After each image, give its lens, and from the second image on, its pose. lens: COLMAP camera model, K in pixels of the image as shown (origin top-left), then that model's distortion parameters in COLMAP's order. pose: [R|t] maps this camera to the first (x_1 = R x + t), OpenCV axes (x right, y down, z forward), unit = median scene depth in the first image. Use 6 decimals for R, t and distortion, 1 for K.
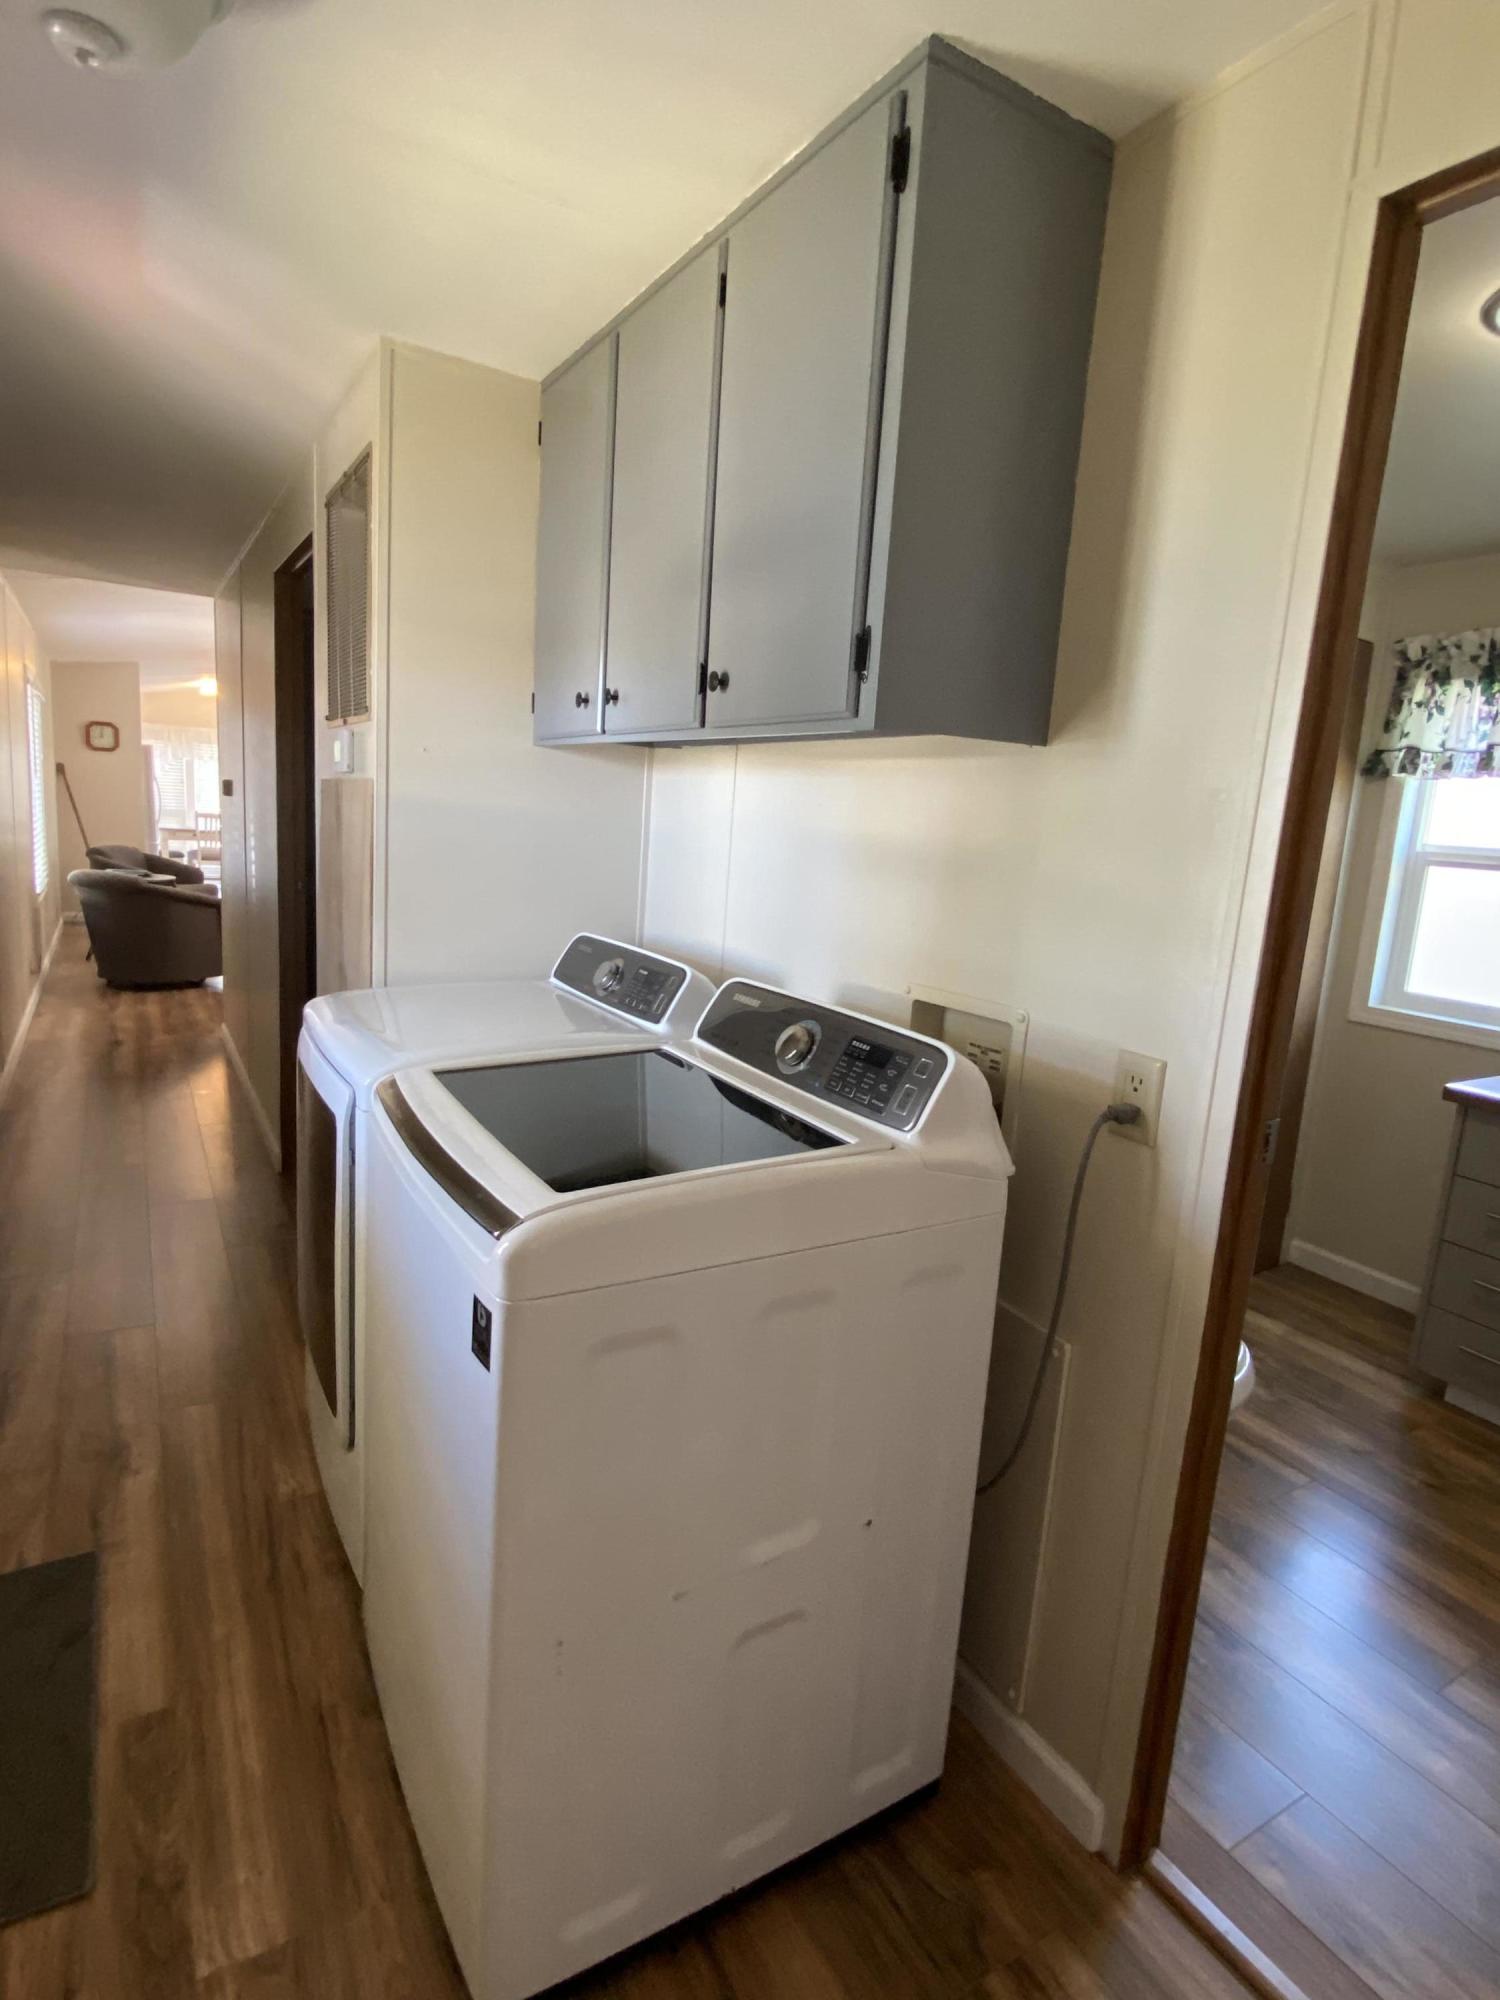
lens RADIAL K [[1024.8, 0, 728.2], [0, 1024.8, 993.5], [0, 0, 1]] dist [-0.051753, -0.003277]
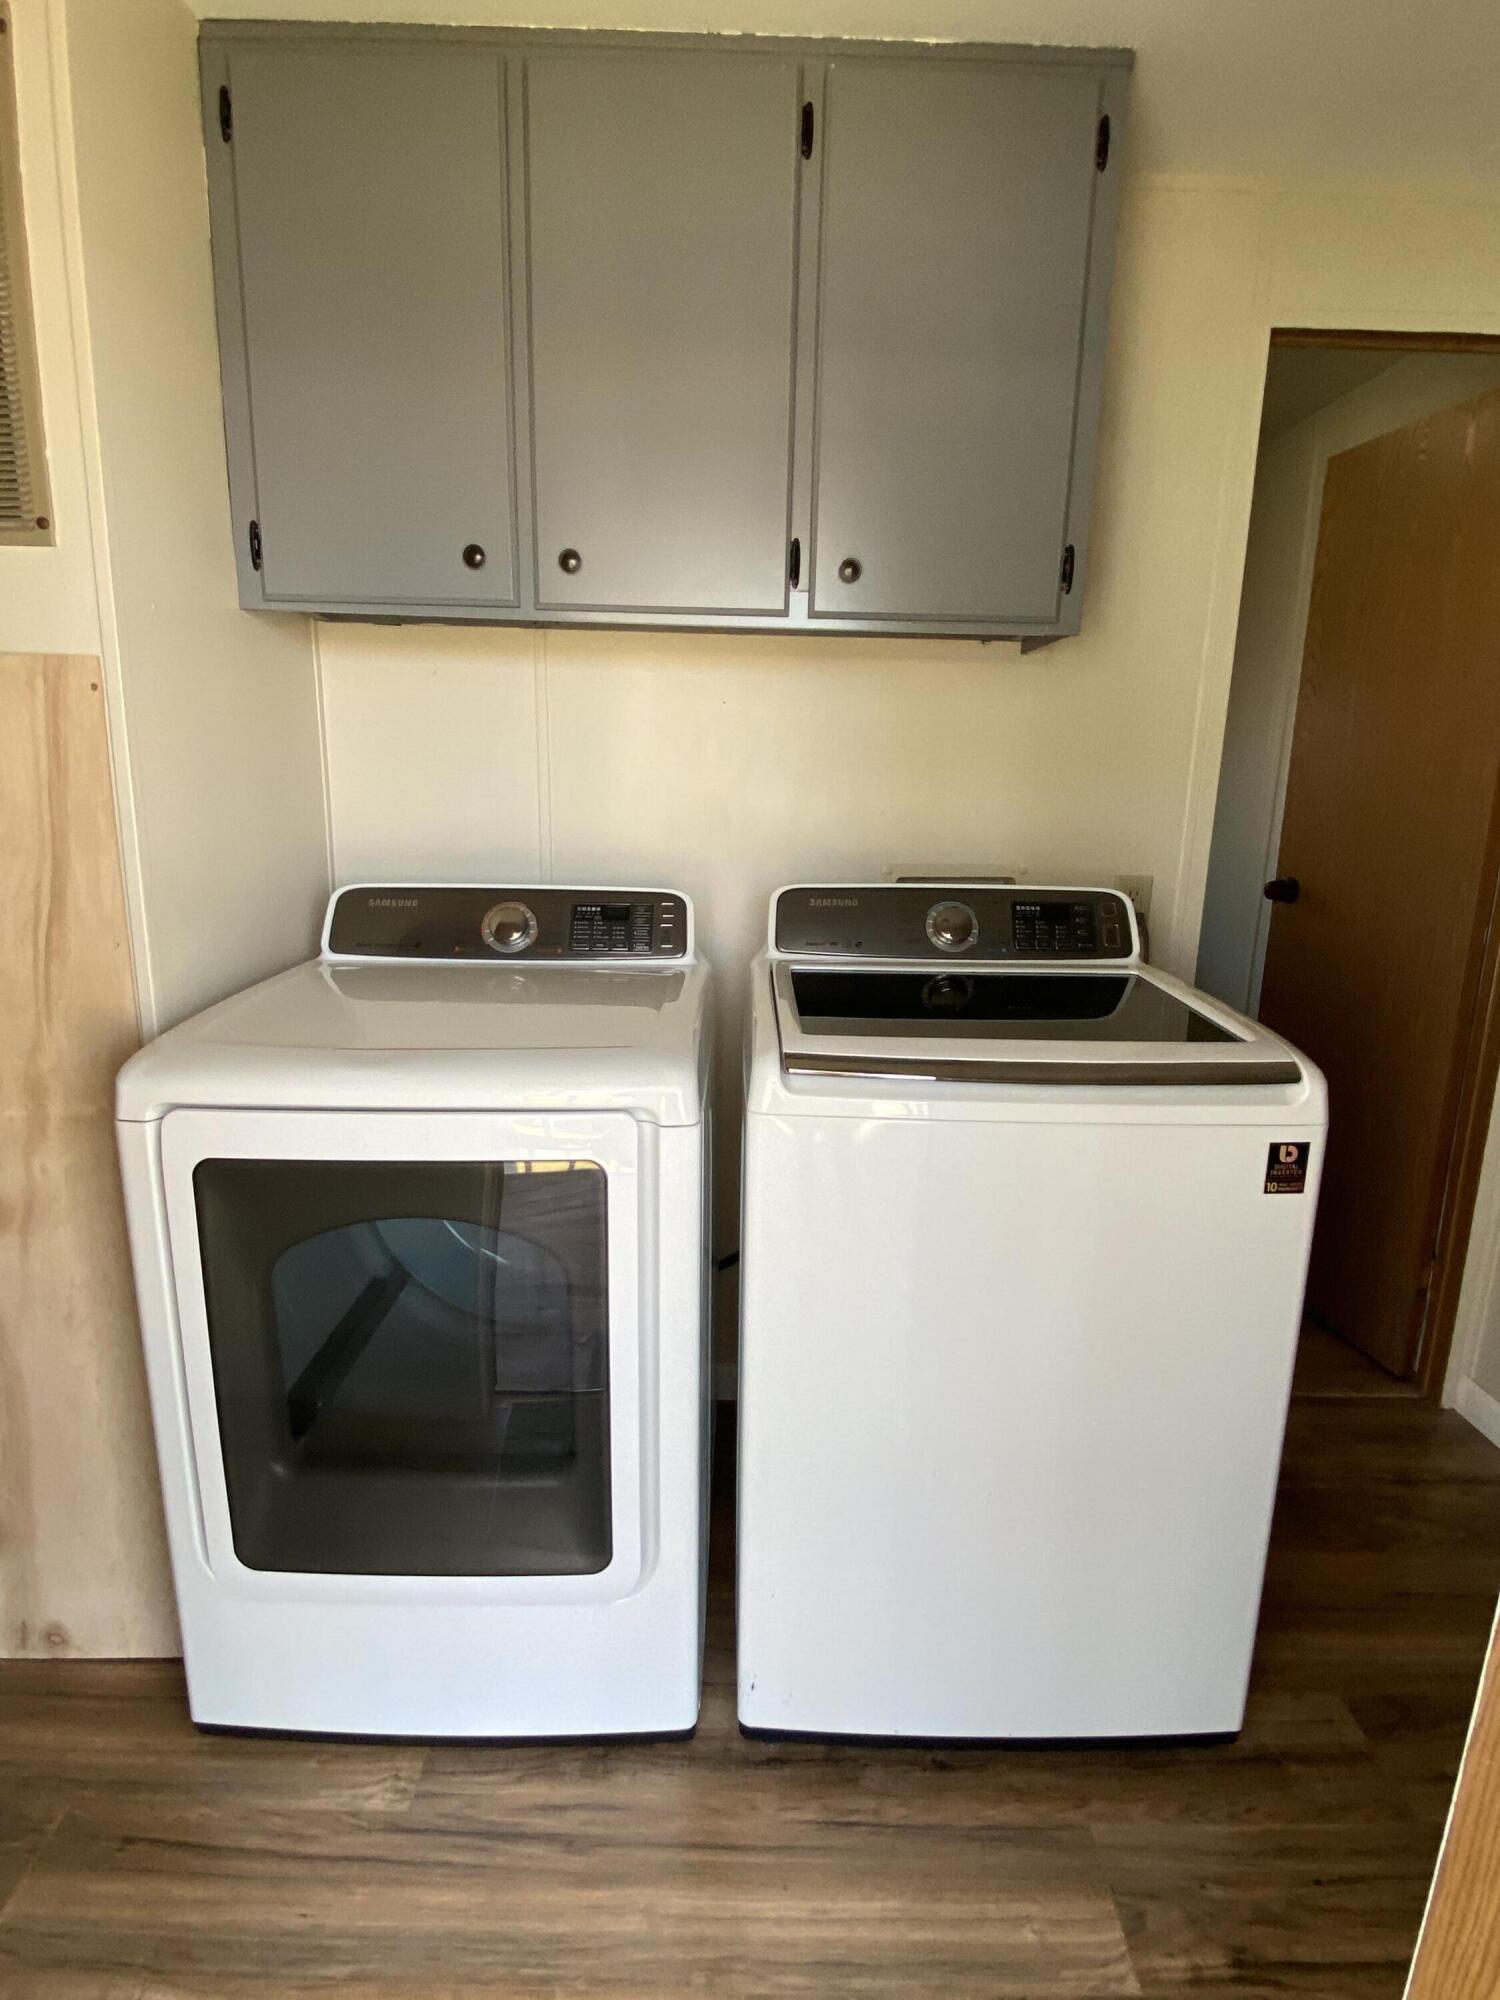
lens RADIAL K [[1024.8, 0, 762.5], [0, 1024.8, 999.6], [0, 0, 1]] dist [-0.051753, -0.003277]
pose [[0.483926, -0.245021, 0.840107, -1.090075], [0.152519, 0.968925, 0.194737, -0.130361], [-0.861716, 0.033894, 0.506258, 0.681645]]
